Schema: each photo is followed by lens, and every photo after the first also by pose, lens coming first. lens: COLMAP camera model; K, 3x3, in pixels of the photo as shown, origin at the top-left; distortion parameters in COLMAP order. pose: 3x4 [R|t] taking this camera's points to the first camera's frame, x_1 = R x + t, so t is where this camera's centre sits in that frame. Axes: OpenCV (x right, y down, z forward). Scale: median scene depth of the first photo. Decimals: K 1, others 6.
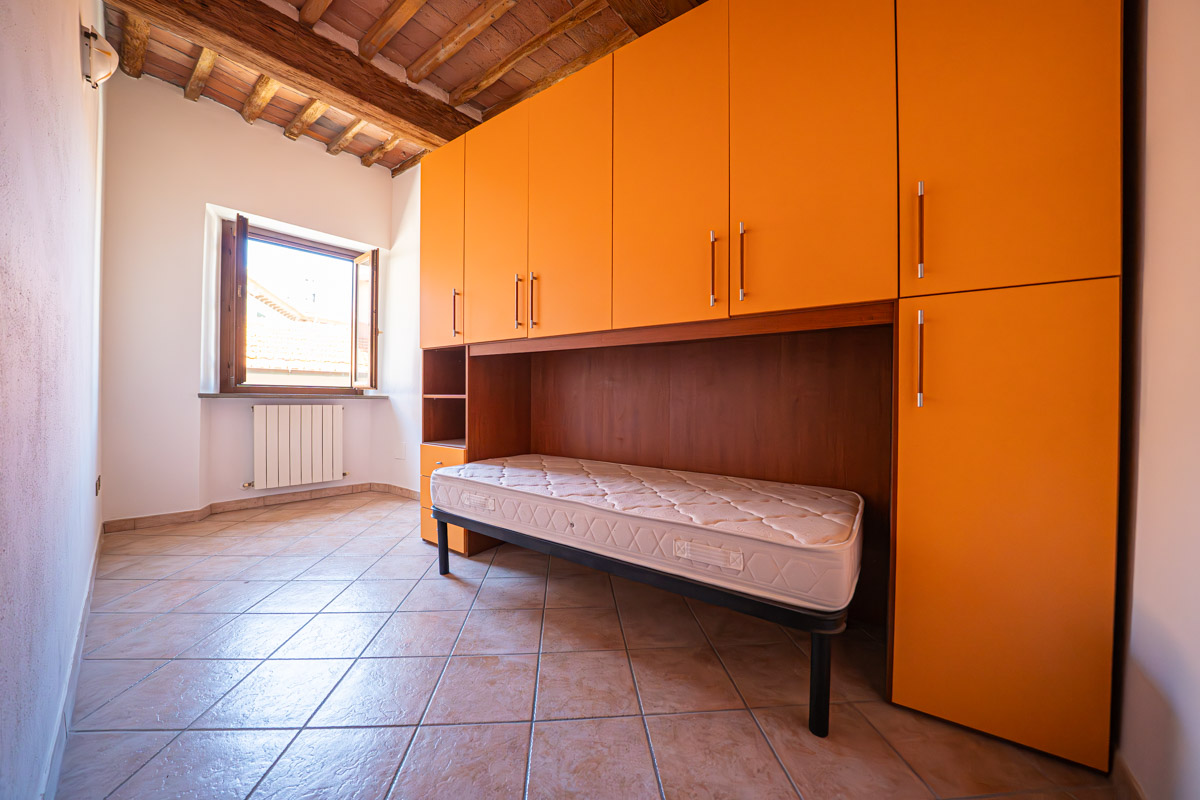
lens RADIAL K [[411.4, 0, 600.0], [0, 411.4, 404.1], [0, 0, 1]] dist [-0.014190, 0.000182]
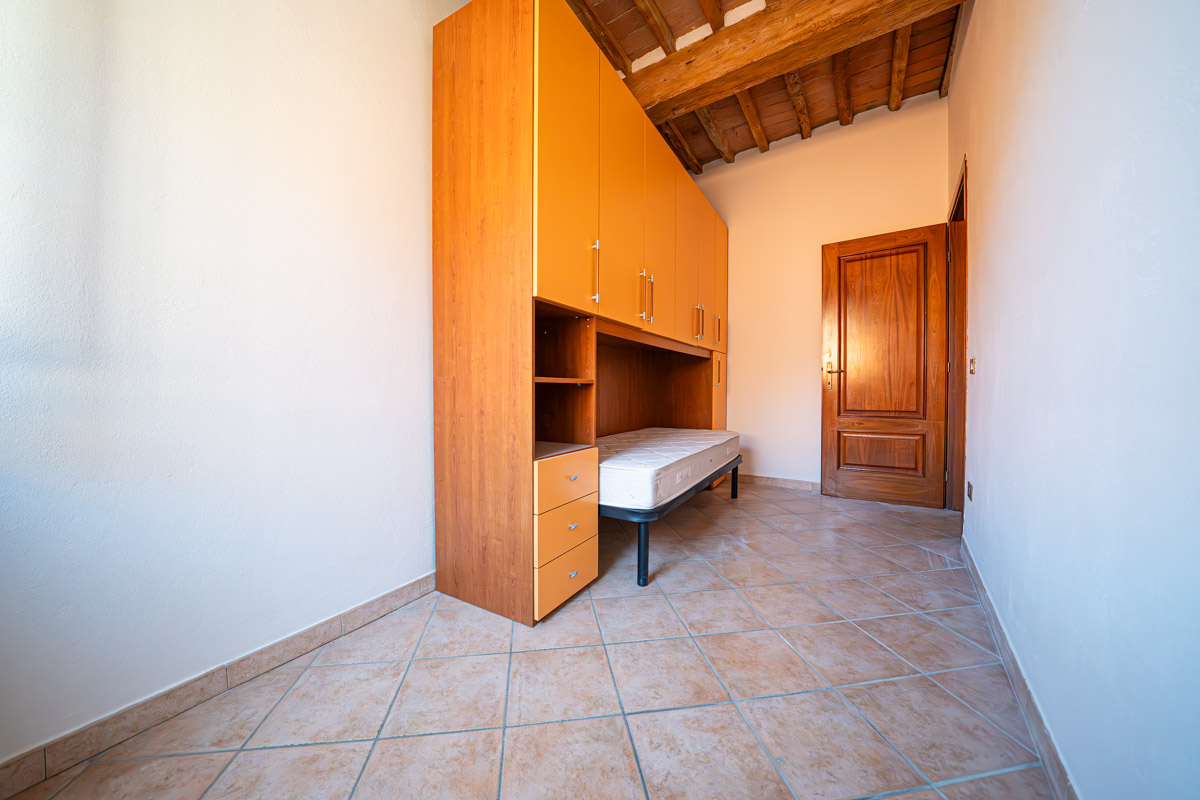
lens RADIAL K [[417.3, 0, 593.4], [0, 417.3, 401.3], [0, 0, 1]] dist [-0.023291, 0.000253]
pose [[-0.069433, -0.040307, 0.996772, -1.786137], [0.009028, 0.999117, 0.041031, -0.016474], [-0.997546, 0.011847, -0.069008, 1.681173]]
